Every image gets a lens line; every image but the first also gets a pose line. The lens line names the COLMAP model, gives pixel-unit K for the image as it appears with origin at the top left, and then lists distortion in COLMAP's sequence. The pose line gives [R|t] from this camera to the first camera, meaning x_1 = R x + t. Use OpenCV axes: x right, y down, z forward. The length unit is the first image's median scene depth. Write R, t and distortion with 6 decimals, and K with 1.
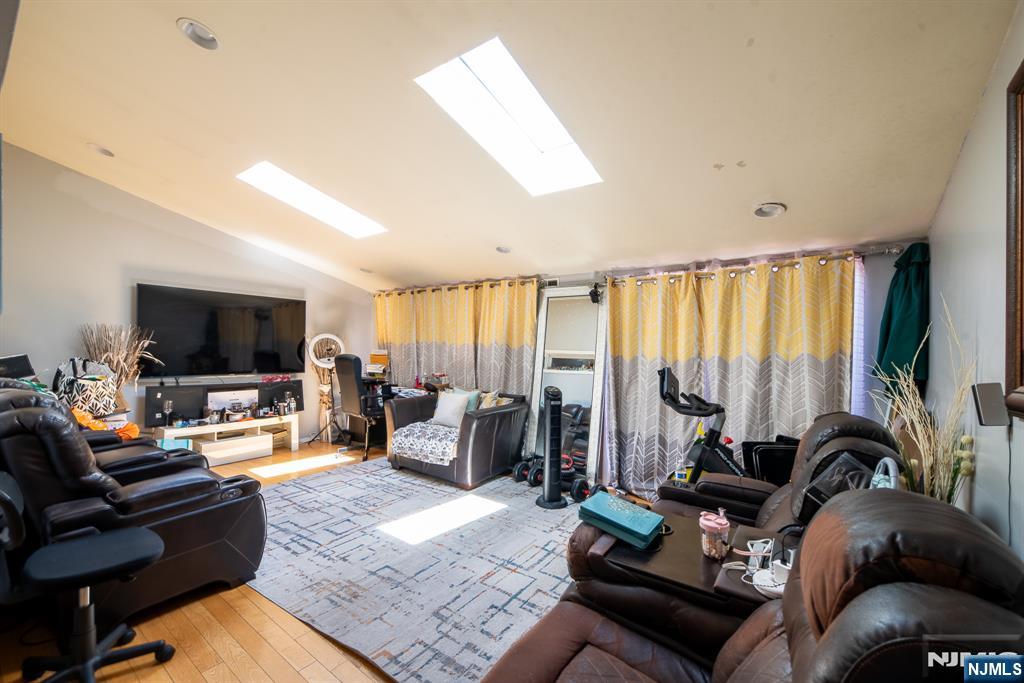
lens RADIAL K [[422.4, 0, 512.0], [0, 422.4, 349.7], [0, 0, 1]] dist [0.002808, 0.000197]
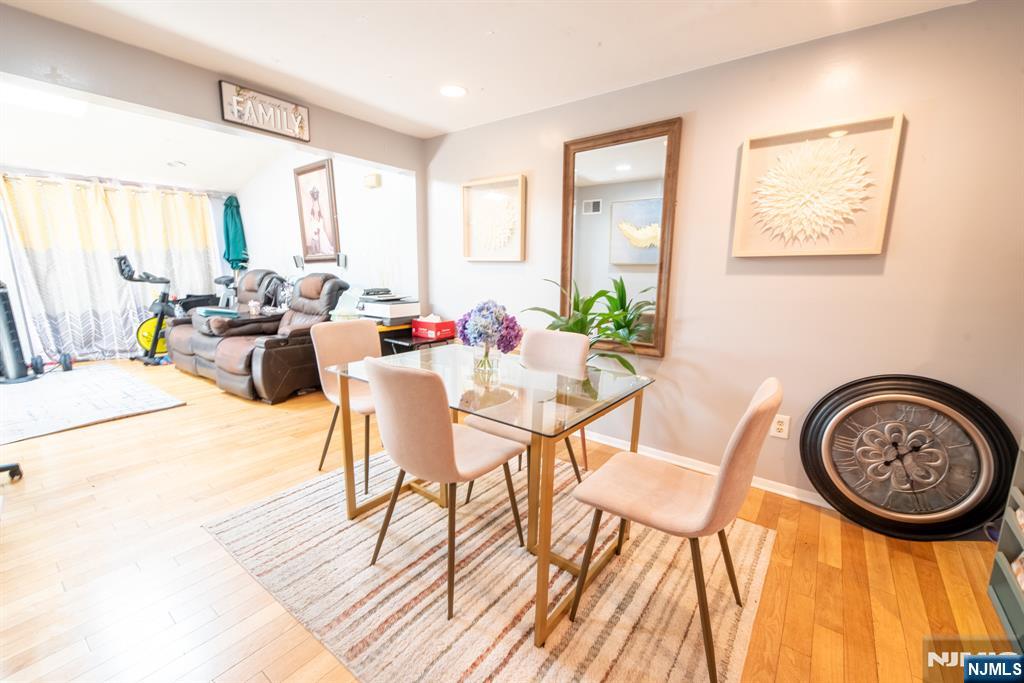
lens RADIAL K [[422.4, 0, 513.2], [0, 422.4, 345.4], [0, 0, 1]] dist [0.002808, 0.000197]
pose [[-0.005909, -0.205703, 0.978597, -0.983227], [-0.001949, 0.978614, 0.205694, 0.036191], [-0.999981, -0.000692, -0.006184, -0.306221]]
